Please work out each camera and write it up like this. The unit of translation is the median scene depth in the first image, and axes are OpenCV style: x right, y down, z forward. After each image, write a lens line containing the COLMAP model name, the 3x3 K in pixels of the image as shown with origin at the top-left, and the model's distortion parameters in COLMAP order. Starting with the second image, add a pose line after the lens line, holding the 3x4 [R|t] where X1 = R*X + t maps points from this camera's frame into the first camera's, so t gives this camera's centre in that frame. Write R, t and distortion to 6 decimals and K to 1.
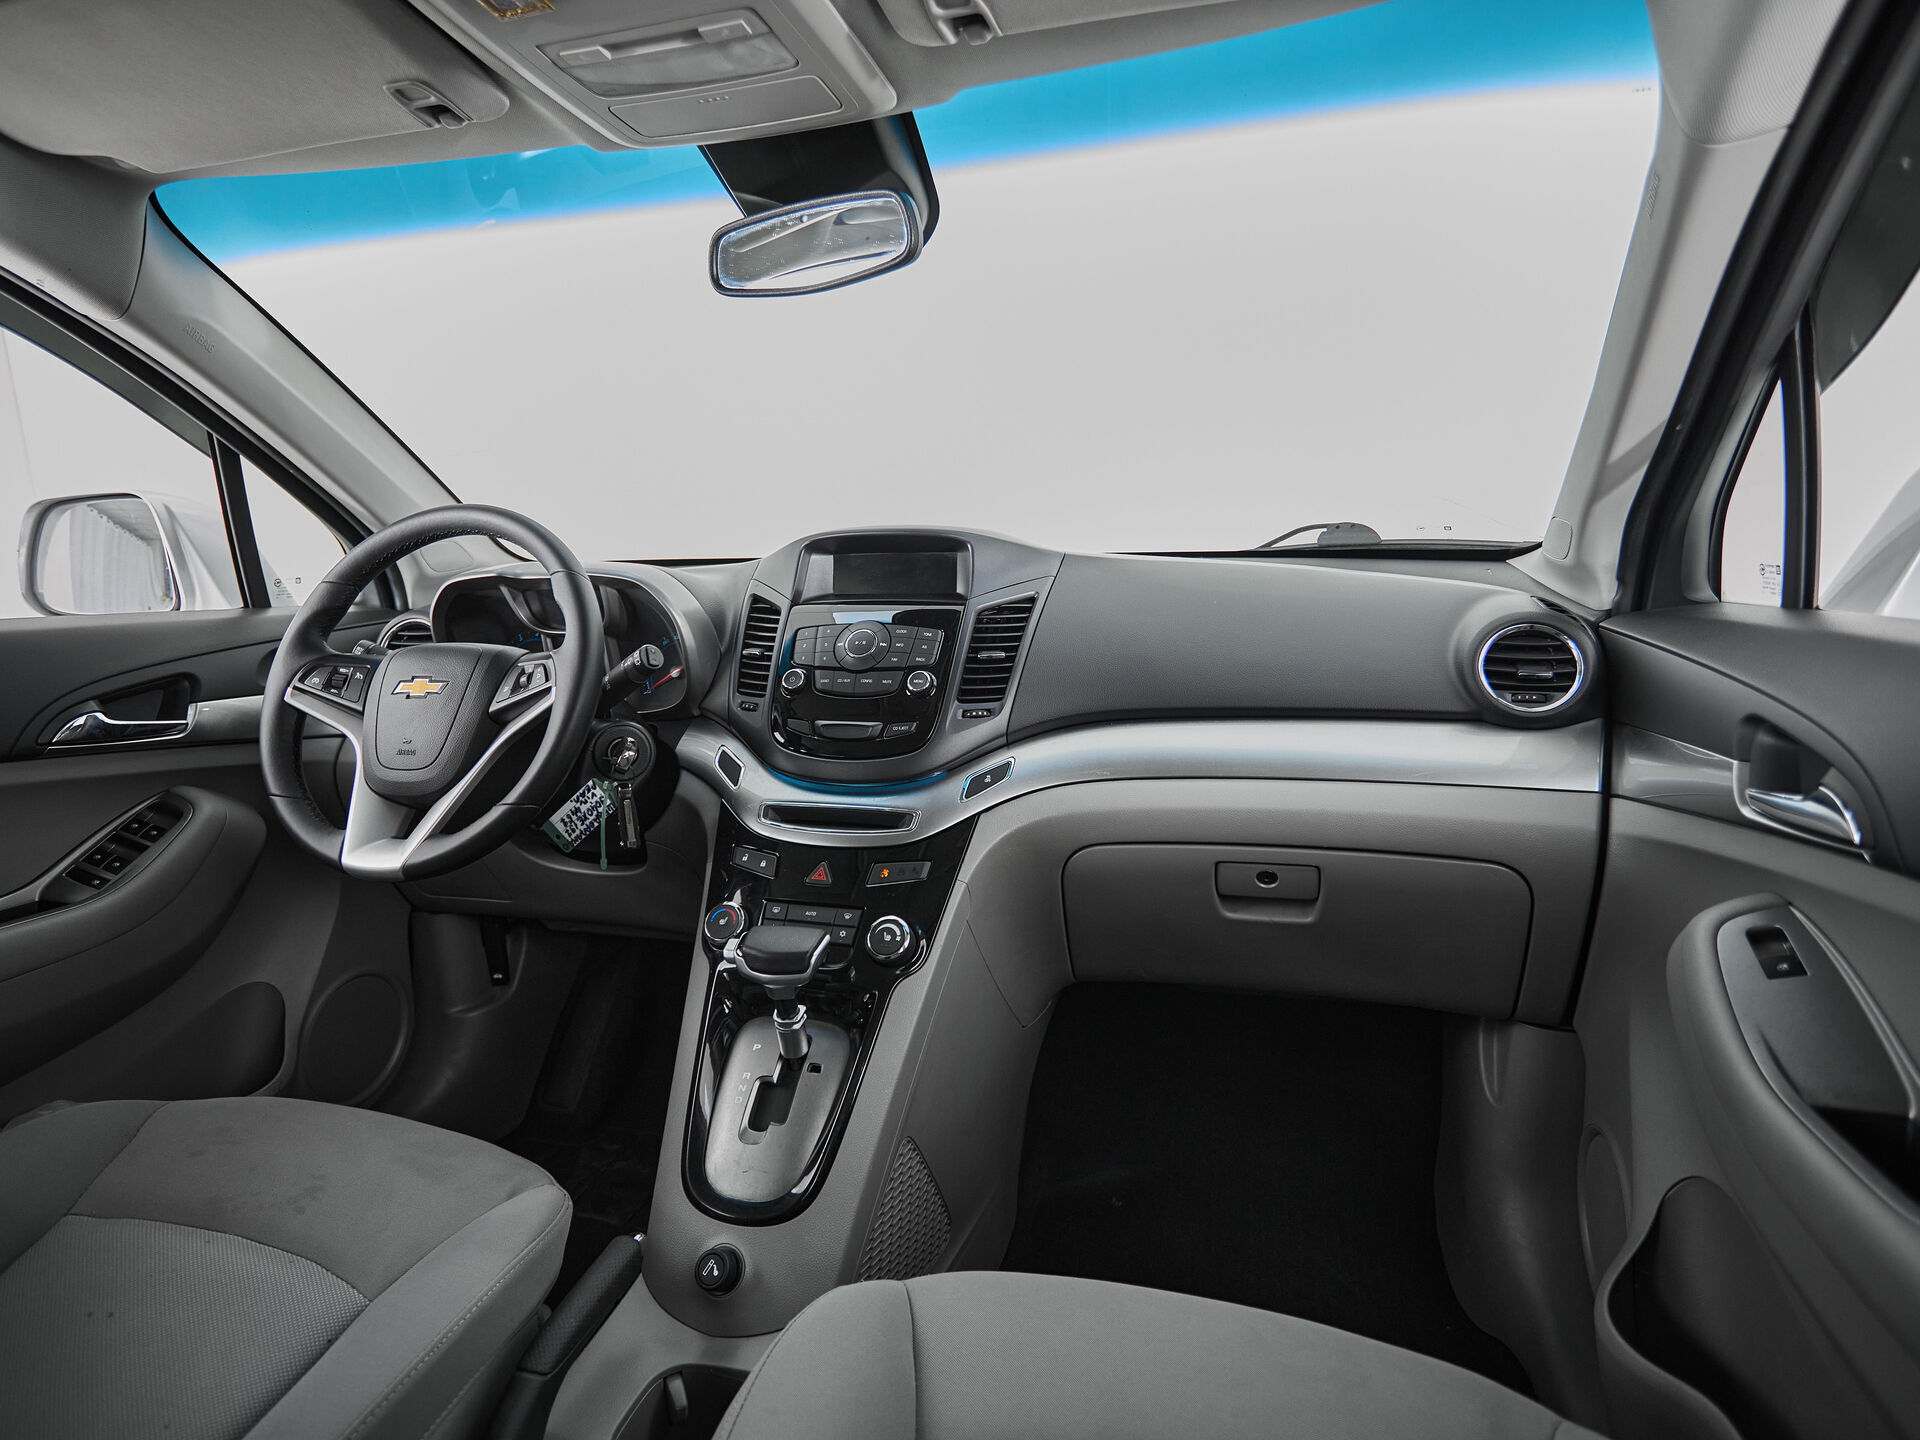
lens RADIAL K [[1125.2, 0, 933.9], [0, 1125.2, 711.8], [0, 0, 1]] dist [-0.008478, -0.002058]
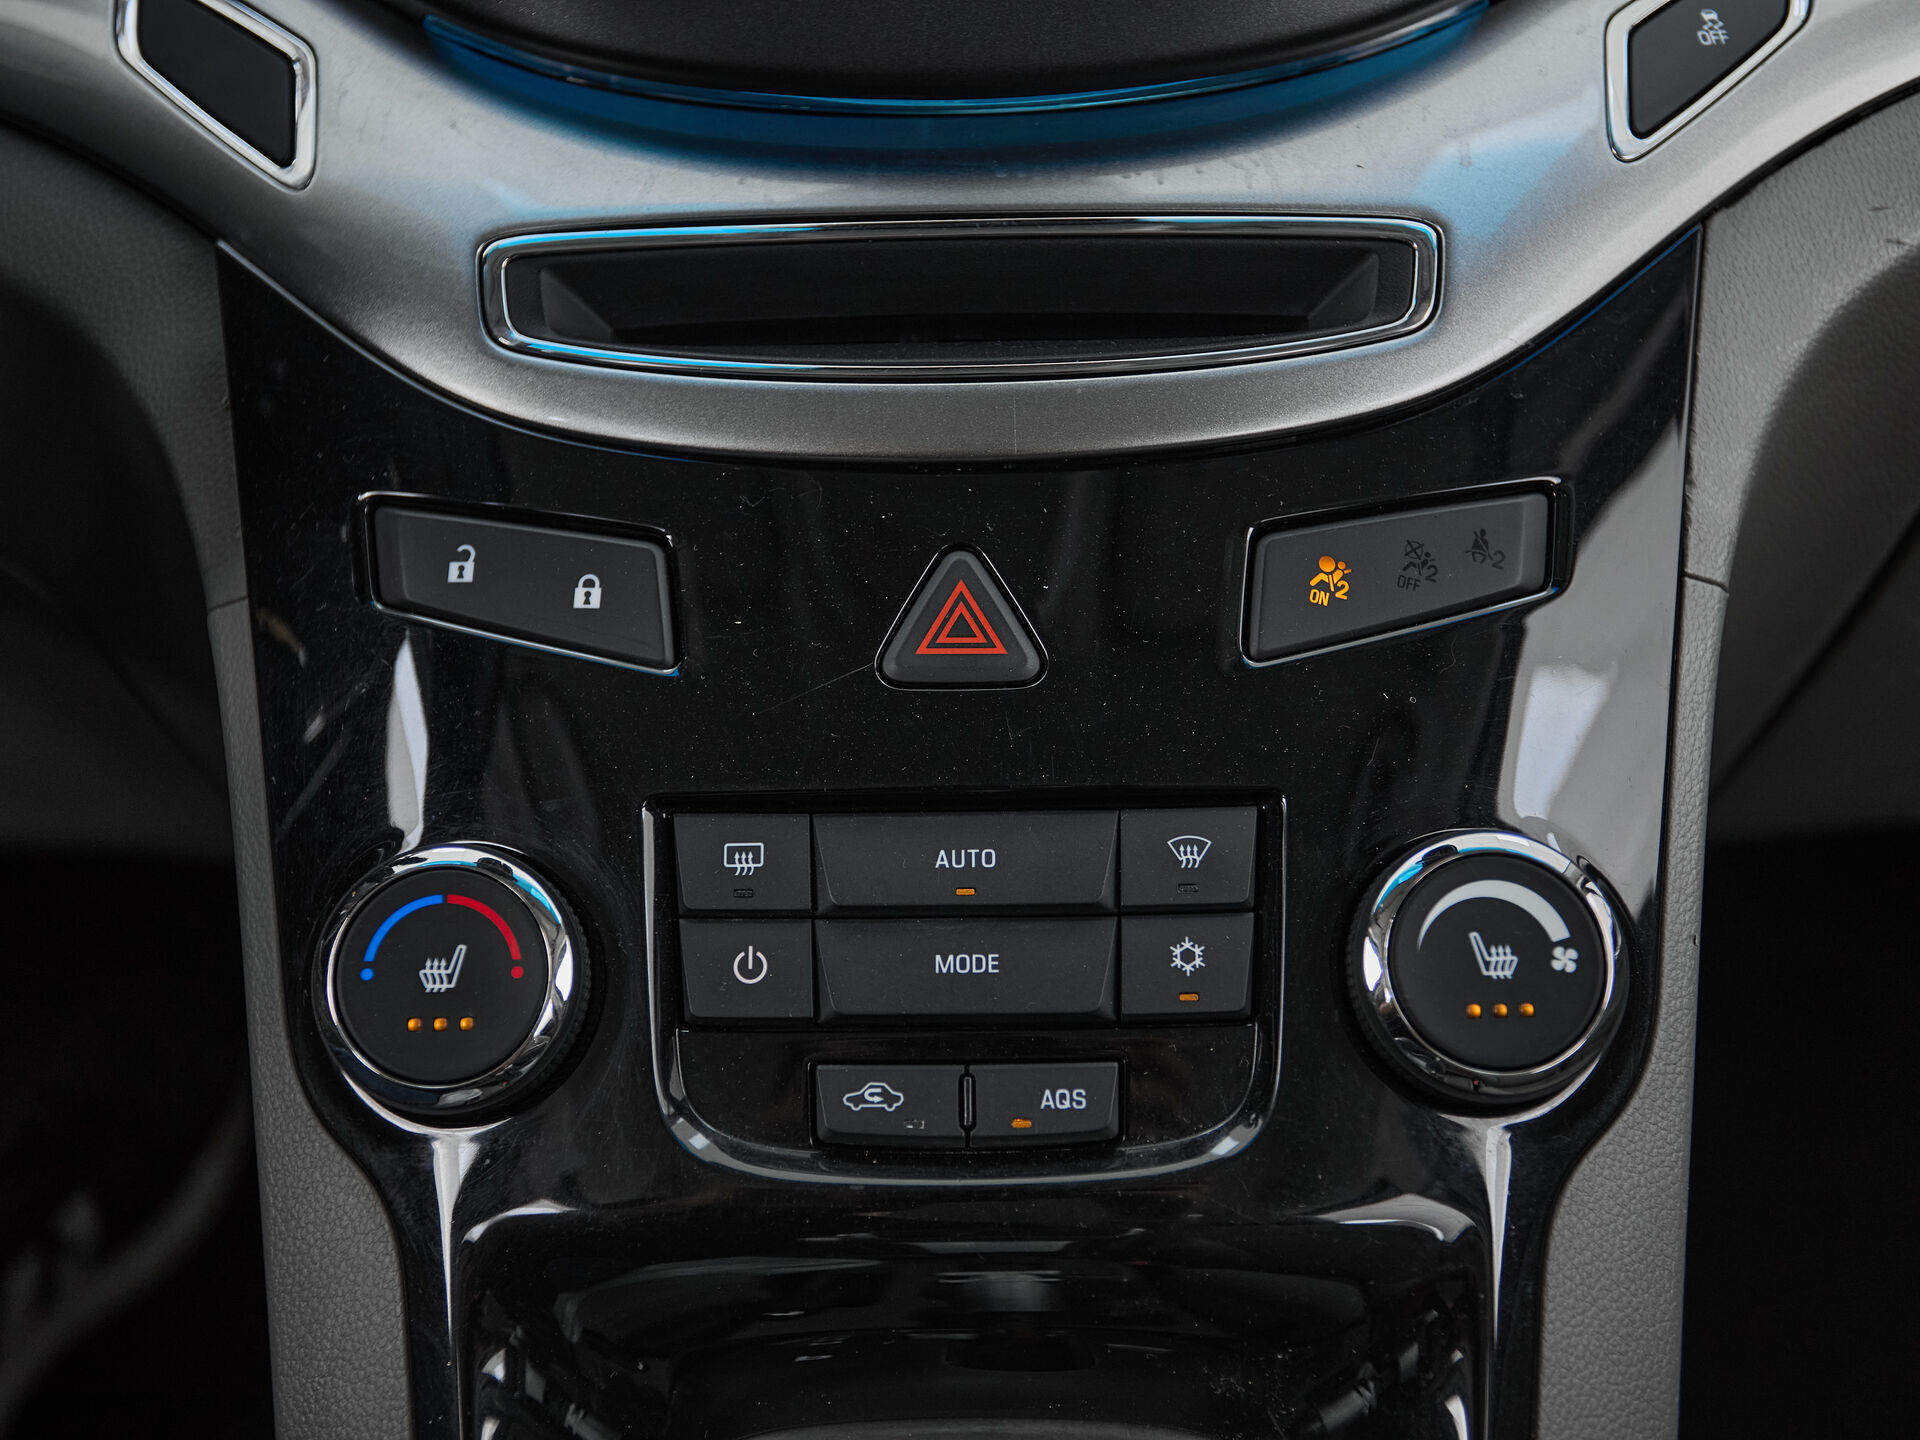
lens RADIAL K [[2192.5, 0, 957.7], [0, 2192.5, 734.7], [0, 0, 1]] dist [-0.006534, 0.000000]
pose [[0.957997, -0.126778, 0.257235, -0.184457], [0.049515, 0.956629, 0.287068, 0.060938], [-0.282472, -0.262273, 0.922725, 0.657931]]
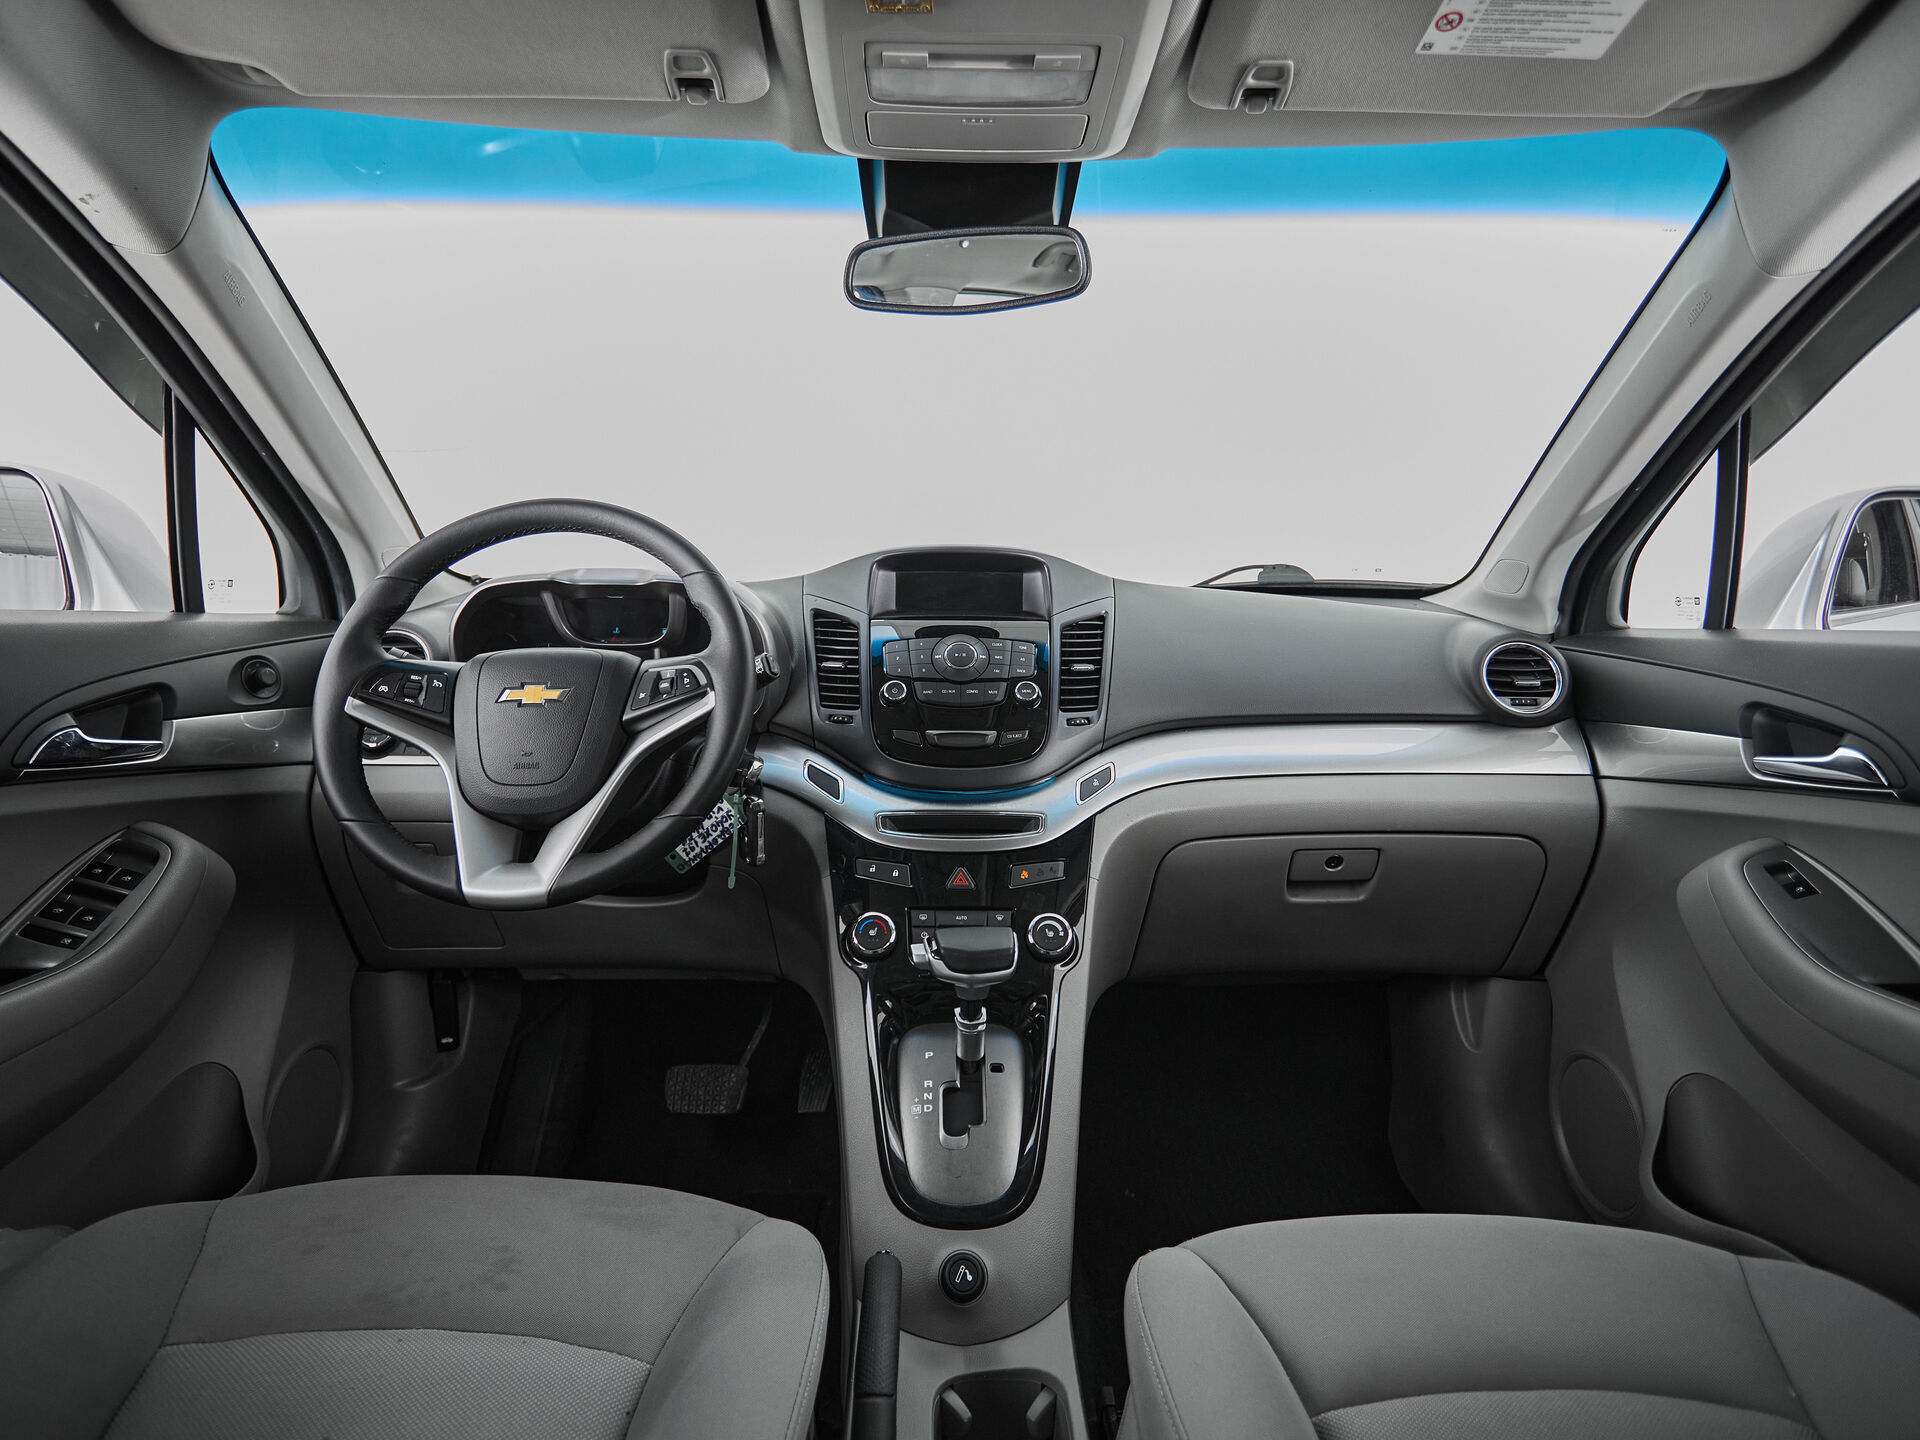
lens RADIAL K [[1125.2, 0, 964.0], [0, 1125.2, 703.8], [0, 0, 1]] dist [-0.008478, -0.002058]
pose [[0.946926, -0.001383, 0.321450, -0.407837], [0.020468, 0.998221, -0.056002, 0.042162], [-0.320800, 0.059609, 0.945269, 0.033826]]
